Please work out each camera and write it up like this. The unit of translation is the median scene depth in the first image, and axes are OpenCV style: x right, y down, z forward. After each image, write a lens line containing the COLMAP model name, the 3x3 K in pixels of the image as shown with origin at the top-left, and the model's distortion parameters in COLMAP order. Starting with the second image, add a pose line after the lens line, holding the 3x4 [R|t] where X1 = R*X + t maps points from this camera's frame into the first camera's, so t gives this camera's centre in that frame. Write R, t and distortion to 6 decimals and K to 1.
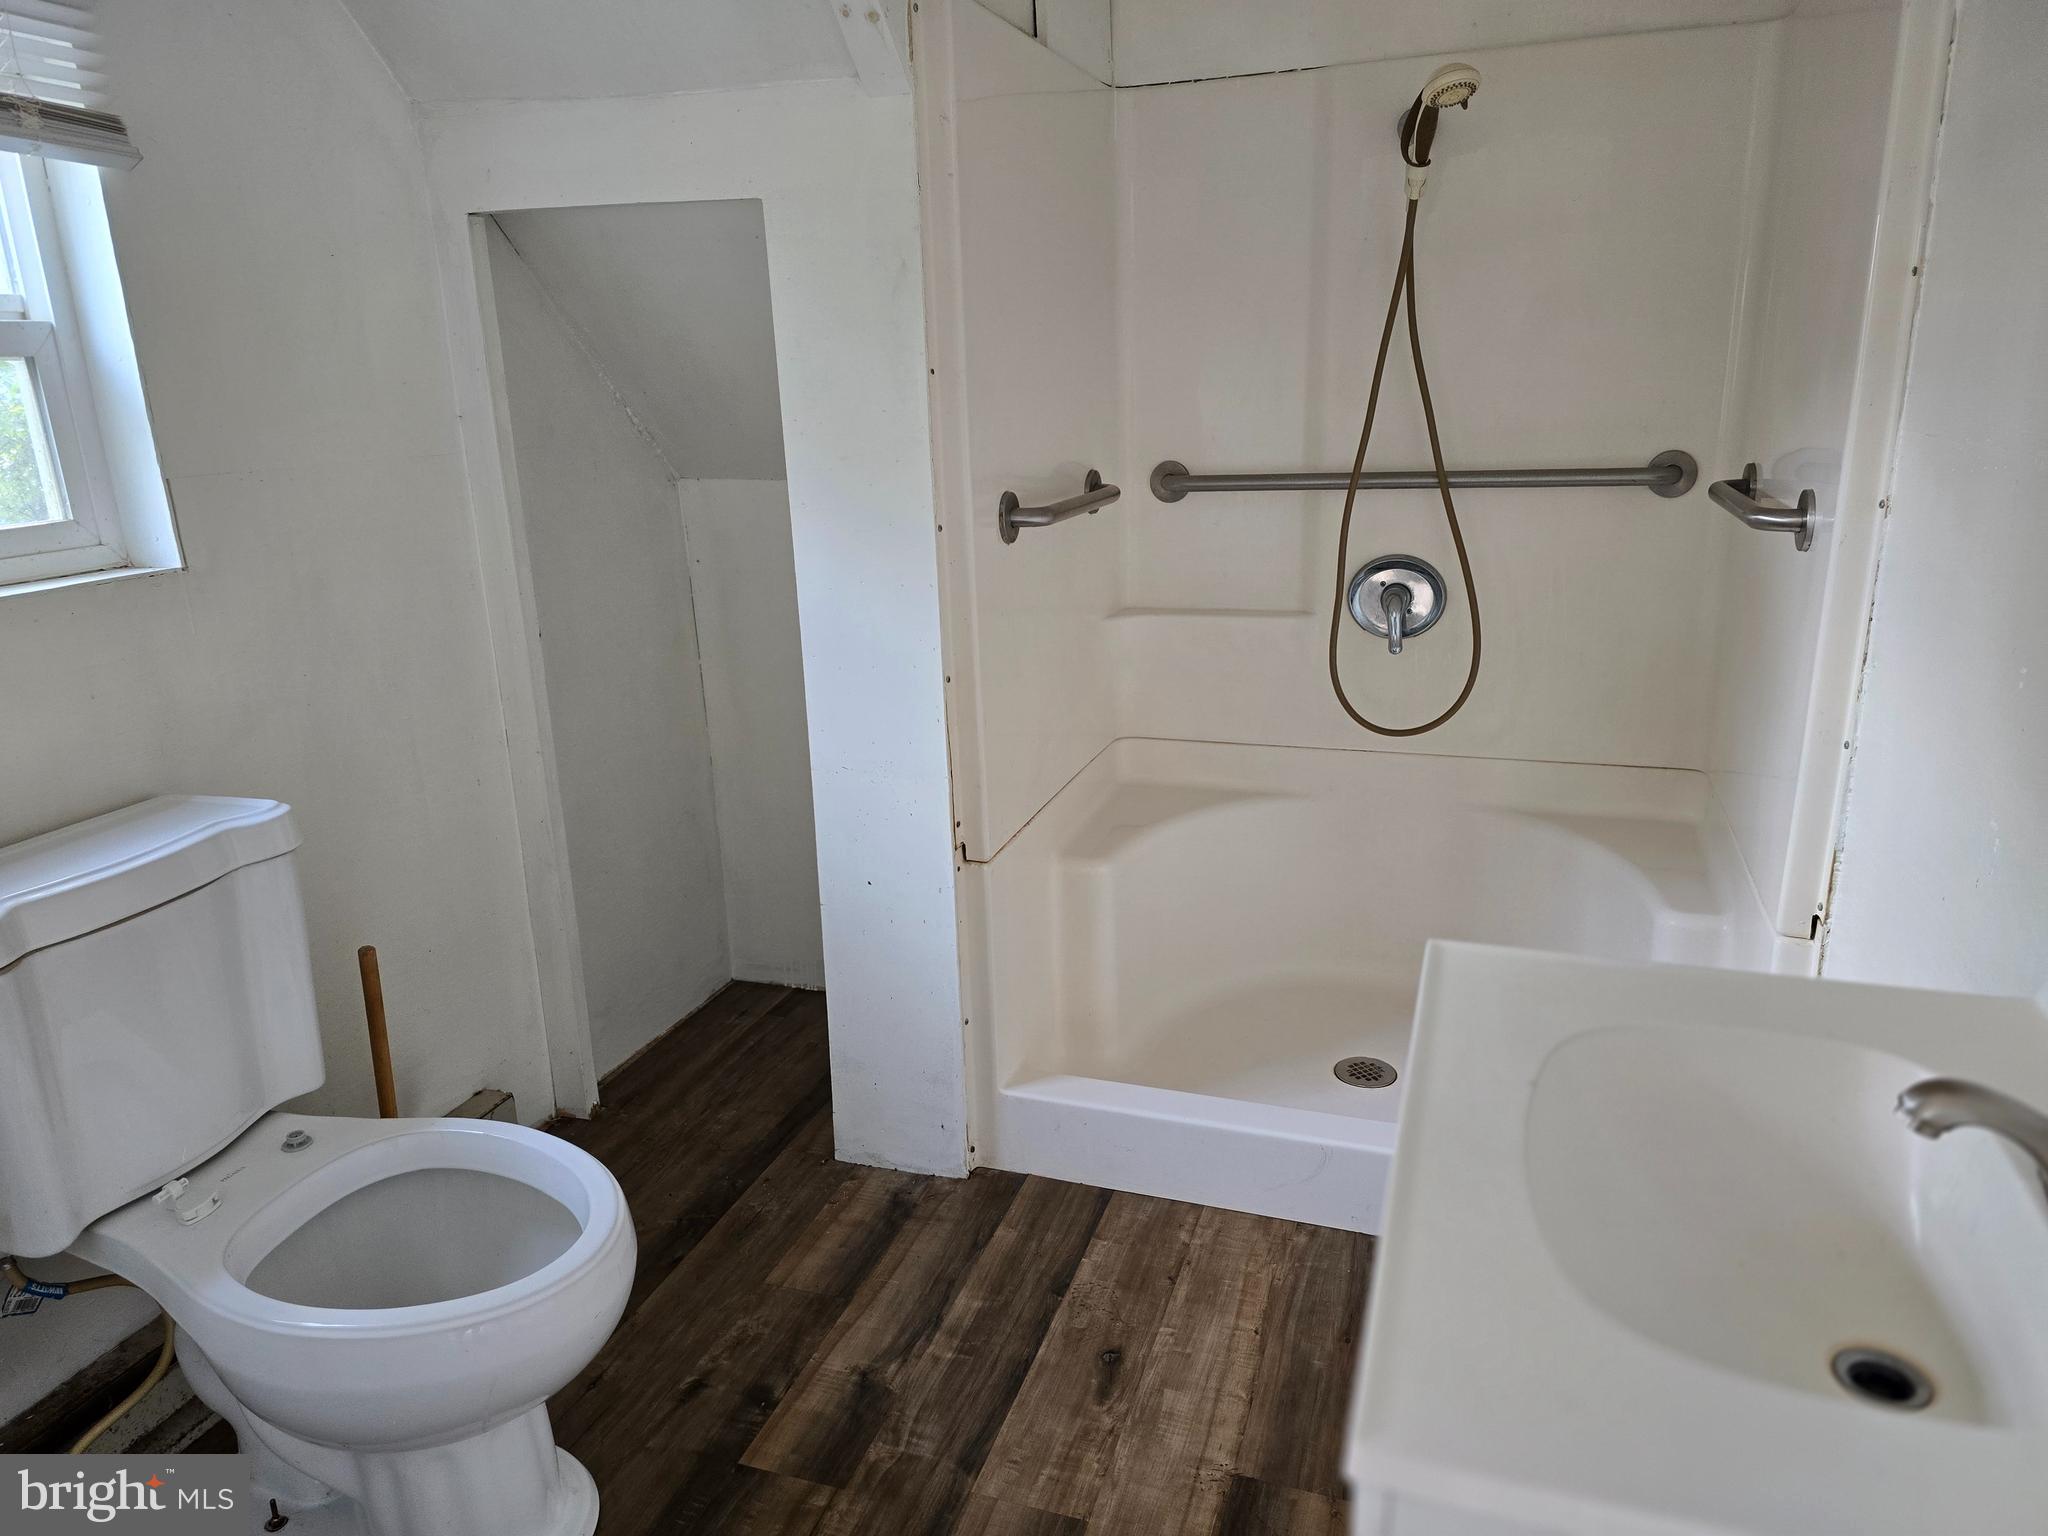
lens RADIAL K [[1343.1, 0, 1019.6], [0, 1343.1, 772.1], [0, 0, 1]] dist [0.078825, -0.070932]
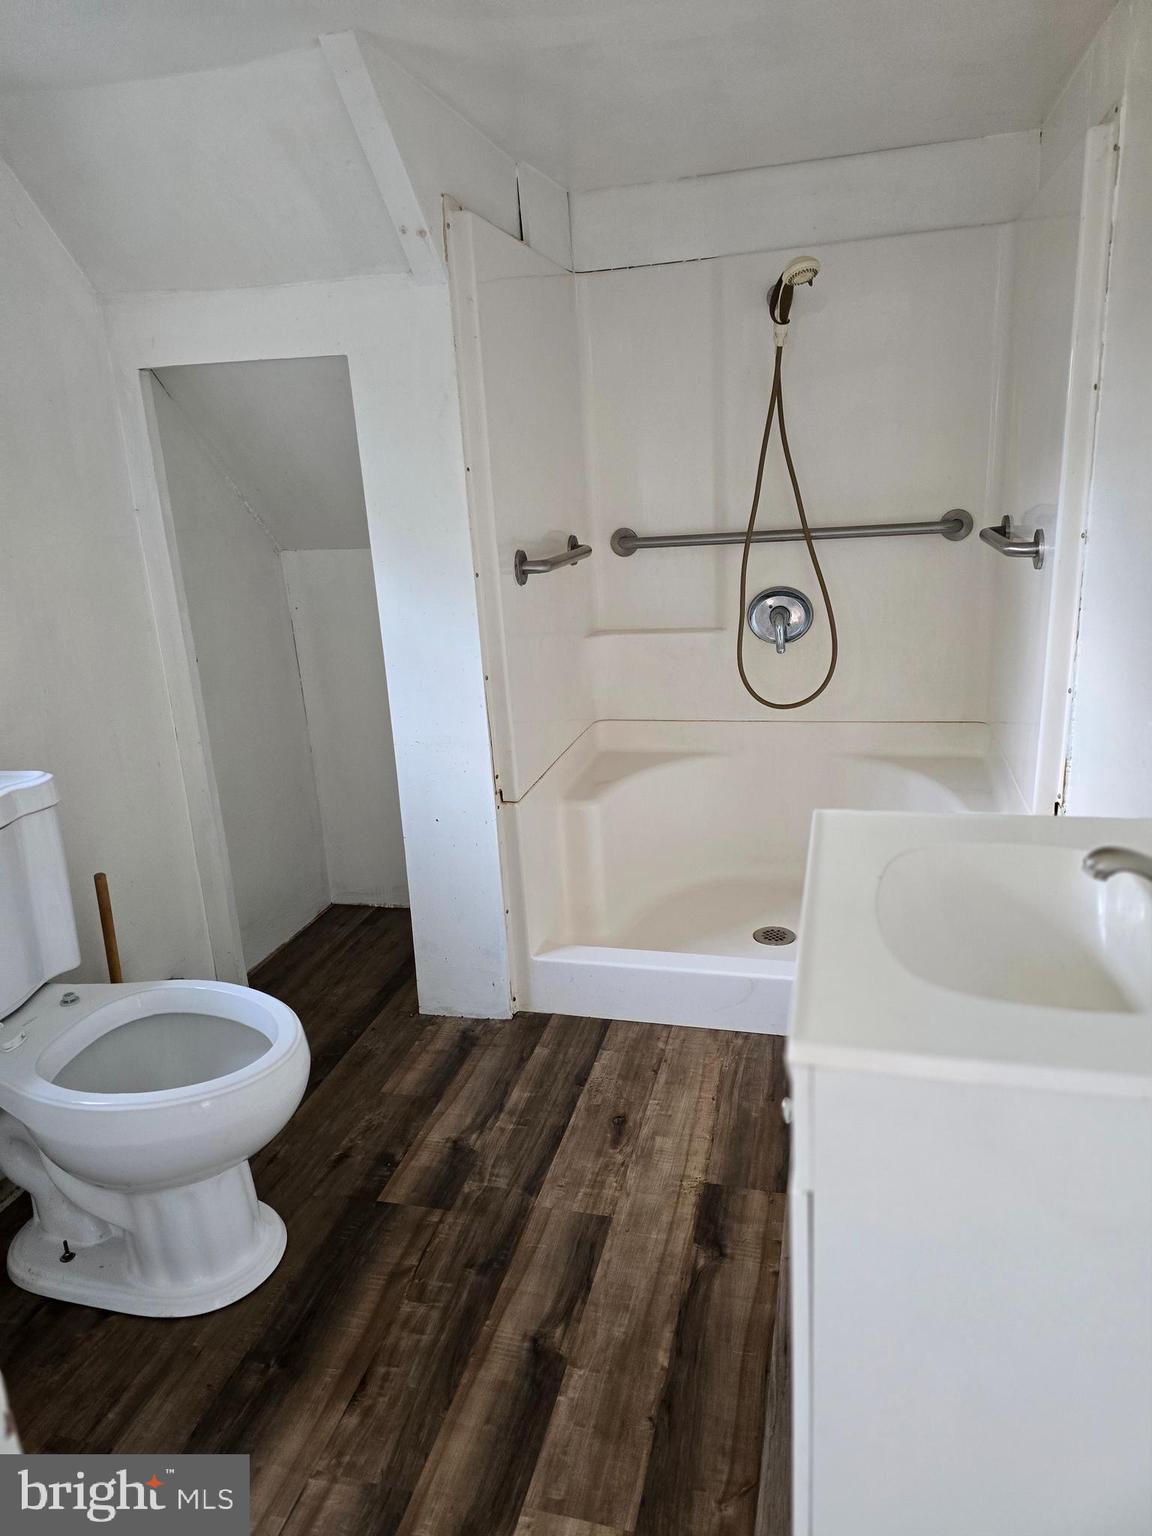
lens RADIAL K [[996.5, 0, 567.0], [0, 996.5, 765.8], [0, 0, 1]] dist [0.097979, -0.095286]
pose [[0.997038, -0.046157, 0.061525, -0.037669], [0.046402, 0.998920, -0.002552, 0.035653], [-0.061341, 0.005400, 0.998102, -0.103852]]
